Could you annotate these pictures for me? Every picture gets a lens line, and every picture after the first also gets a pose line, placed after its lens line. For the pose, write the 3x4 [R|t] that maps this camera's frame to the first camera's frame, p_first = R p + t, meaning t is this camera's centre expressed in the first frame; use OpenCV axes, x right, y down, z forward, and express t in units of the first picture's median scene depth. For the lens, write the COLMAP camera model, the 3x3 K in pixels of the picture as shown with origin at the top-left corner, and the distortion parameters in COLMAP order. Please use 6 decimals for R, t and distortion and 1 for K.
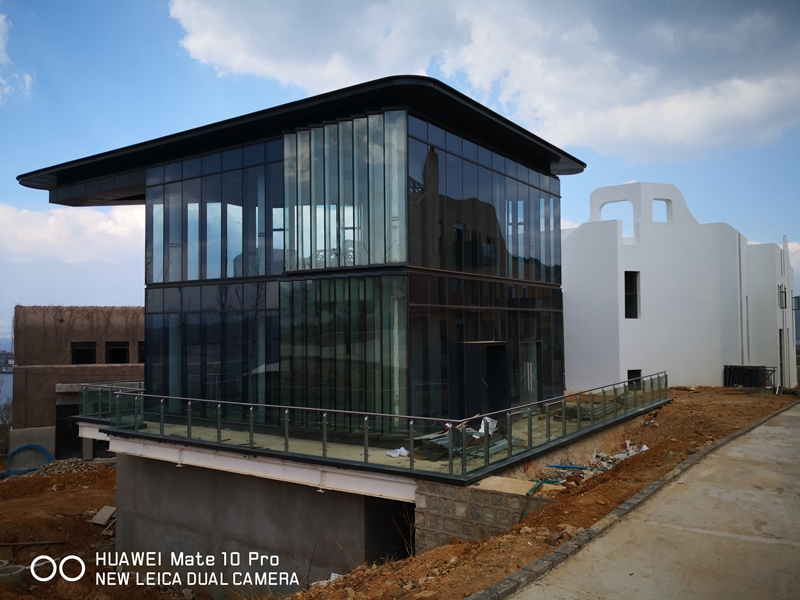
lens RADIAL K [[627.9, 0, 398.6], [0, 627.9, 304.4], [0, 0, 1]] dist [-0.005578, -0.001548]
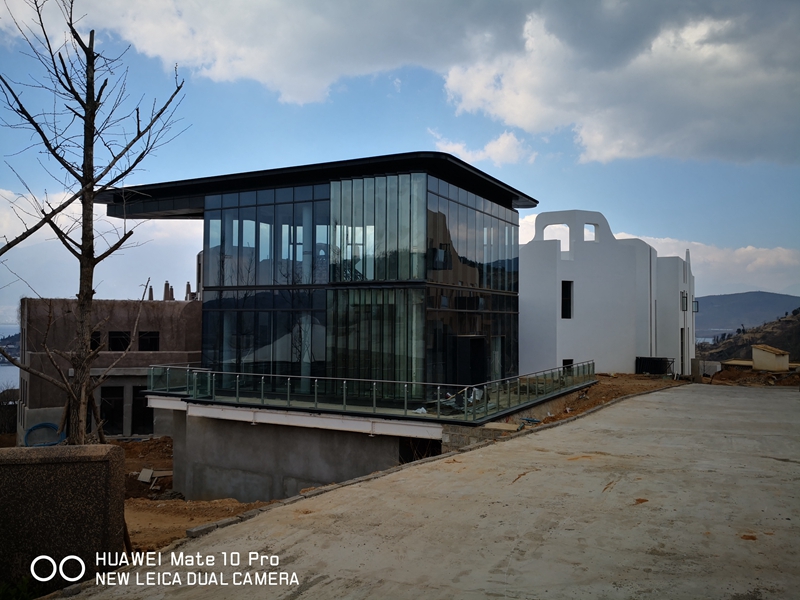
lens RADIAL K [[631.5, 0, 400.0], [0, 631.5, 300.0], [0, 0, 1]] dist [0.011937, 0.001681]
pose [[0.992716, 0.019018, 0.118971, -0.147360], [-0.019381, 0.999810, 0.001895, -0.014125], [-0.118913, -0.004187, 0.992896, -0.288658]]
